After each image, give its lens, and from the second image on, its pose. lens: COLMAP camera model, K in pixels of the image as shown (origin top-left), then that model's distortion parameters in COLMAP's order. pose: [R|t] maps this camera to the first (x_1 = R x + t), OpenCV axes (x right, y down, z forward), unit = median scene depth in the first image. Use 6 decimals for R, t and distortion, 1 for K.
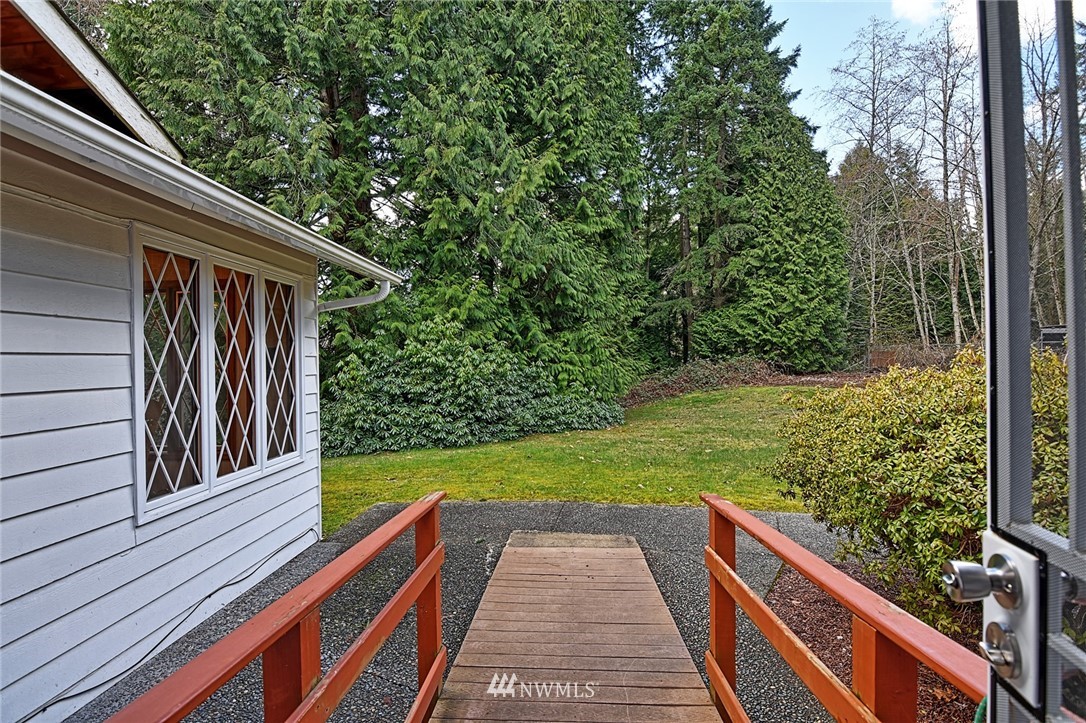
lens RADIAL K [[526.0, 0, 538.8], [0, 526.0, 365.1], [0, 0, 1]] dist [-0.010075, -0.004014]
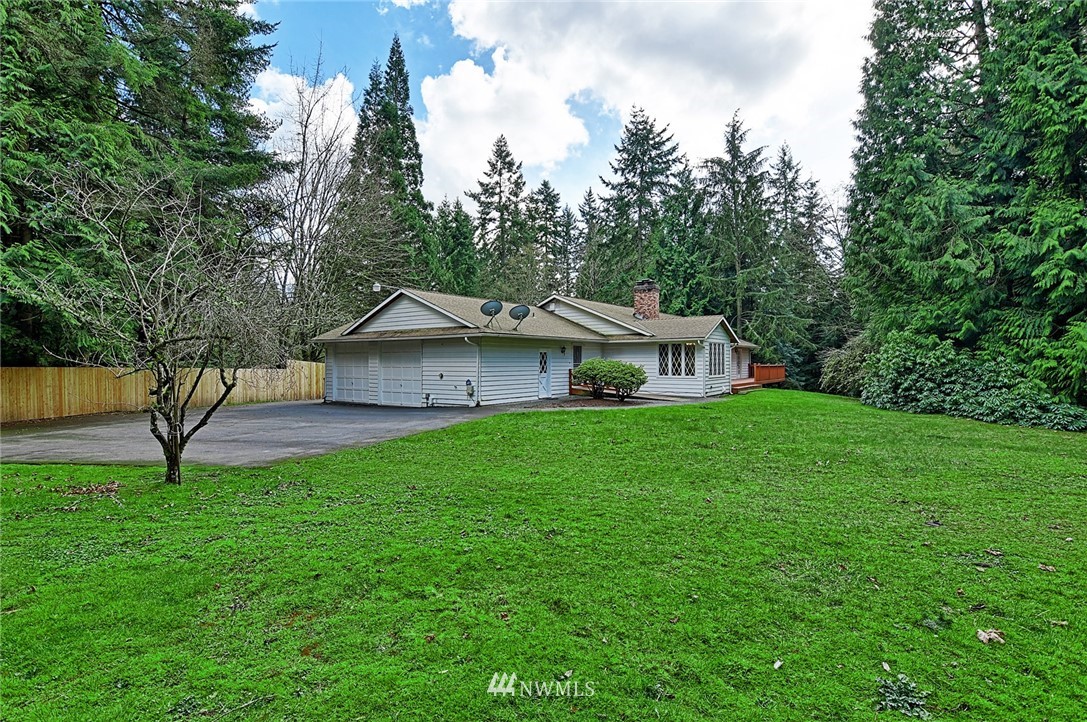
lens RADIAL K [[526.5, 0, 541.6], [0, 526.5, 361.3], [0, 0, 1]] dist [-0.010075, -0.004014]
pose [[-0.548653, 0.013627, -0.835939, 1.294275], [0.004770, 0.999902, 0.013169, -0.013926], [0.836037, 0.003238, -0.548664, 0.721187]]
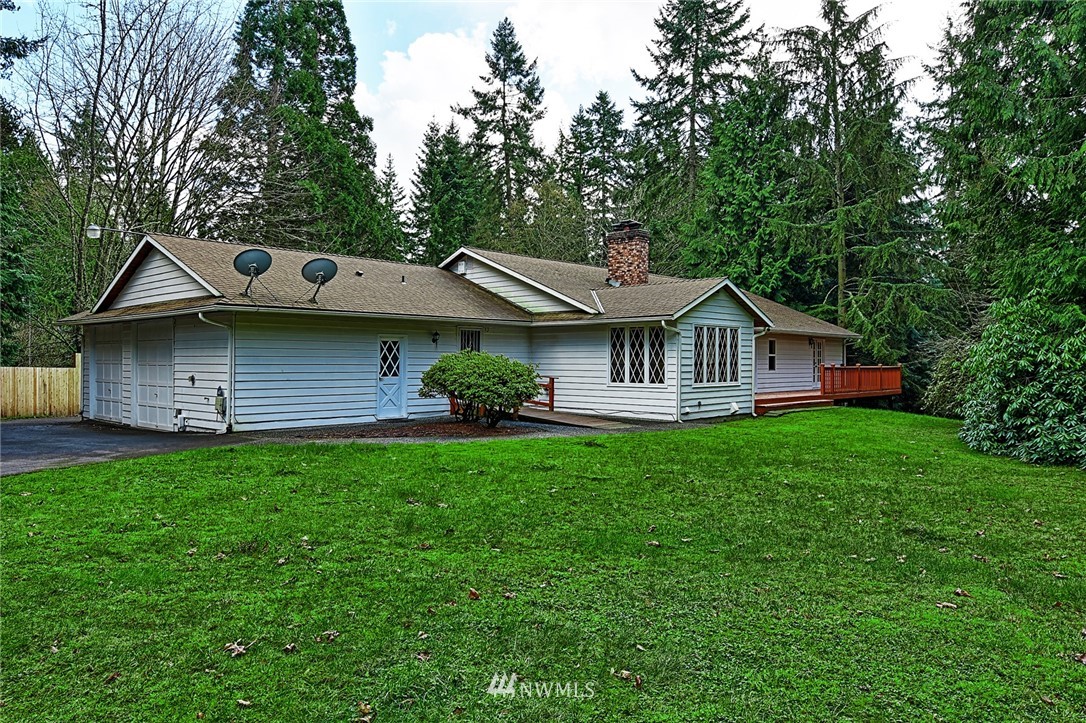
lens RADIAL K [[754.1, 0, 544.1], [0, 754.1, 361.3], [0, 0, 1]] dist [-0.007528, 0.001781]
pose [[-0.644698, 0.010586, -0.764364, 0.875105], [0.000890, 0.999914, 0.013098, -0.003199], [0.764437, 0.007763, -0.644652, 0.891198]]
